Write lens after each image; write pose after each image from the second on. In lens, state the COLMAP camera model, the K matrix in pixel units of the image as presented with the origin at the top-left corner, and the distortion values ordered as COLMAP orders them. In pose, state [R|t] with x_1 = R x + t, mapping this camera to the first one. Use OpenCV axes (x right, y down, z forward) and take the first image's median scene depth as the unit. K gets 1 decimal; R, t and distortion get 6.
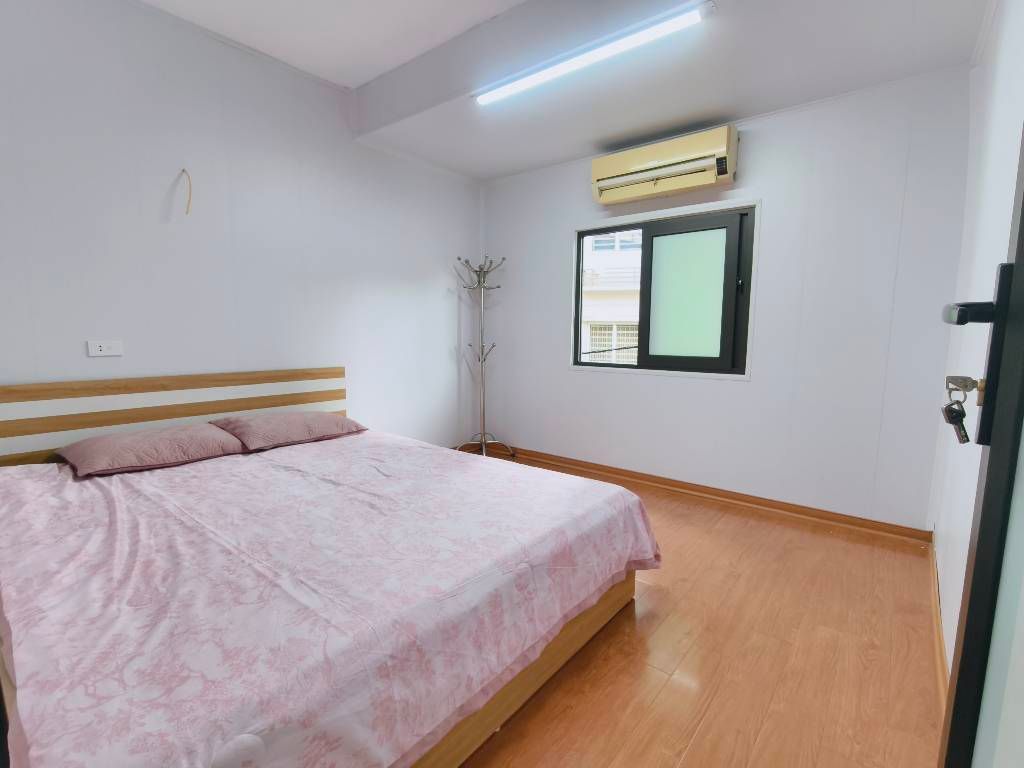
lens RADIAL K [[474.5, 0, 510.7], [0, 474.5, 385.7], [0, 0, 1]] dist [-0.006336, -0.001237]
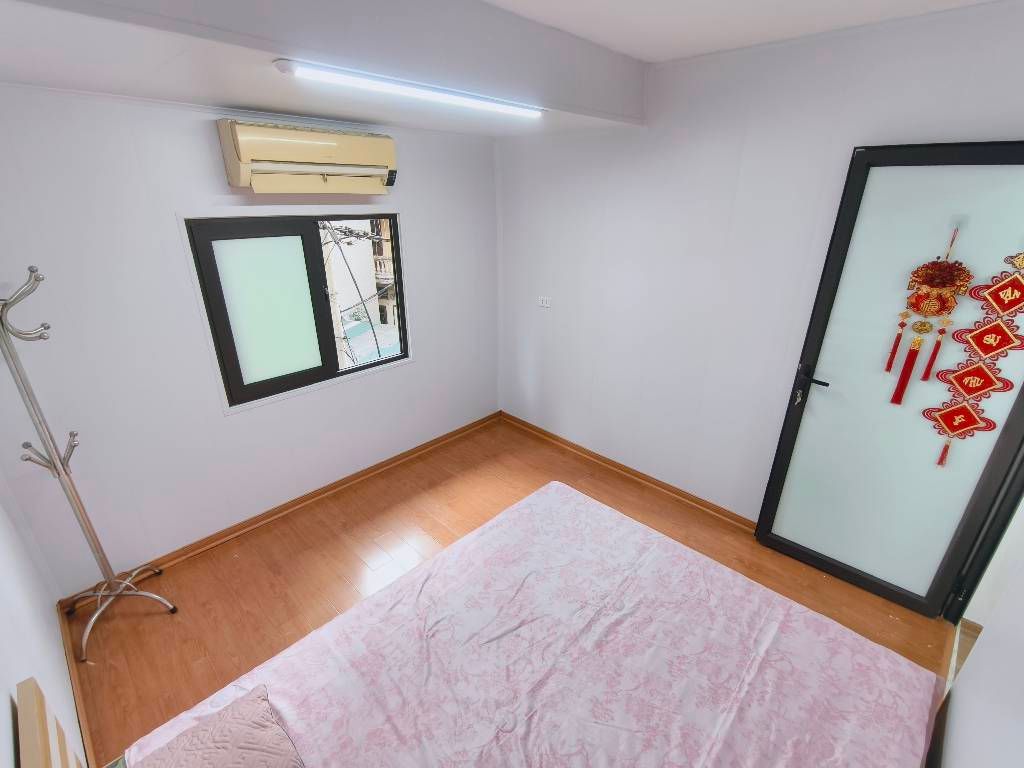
lens RADIAL K [[474.5, 0, 510.7], [0, 474.5, 385.7], [0, 0, 1]] dist [-0.006336, -0.001237]
pose [[0.079266, -0.386827, 0.918739, -1.643066], [0.106946, 0.919620, 0.377970, -1.018760], [-0.991100, 0.068295, 0.114264, 1.623403]]
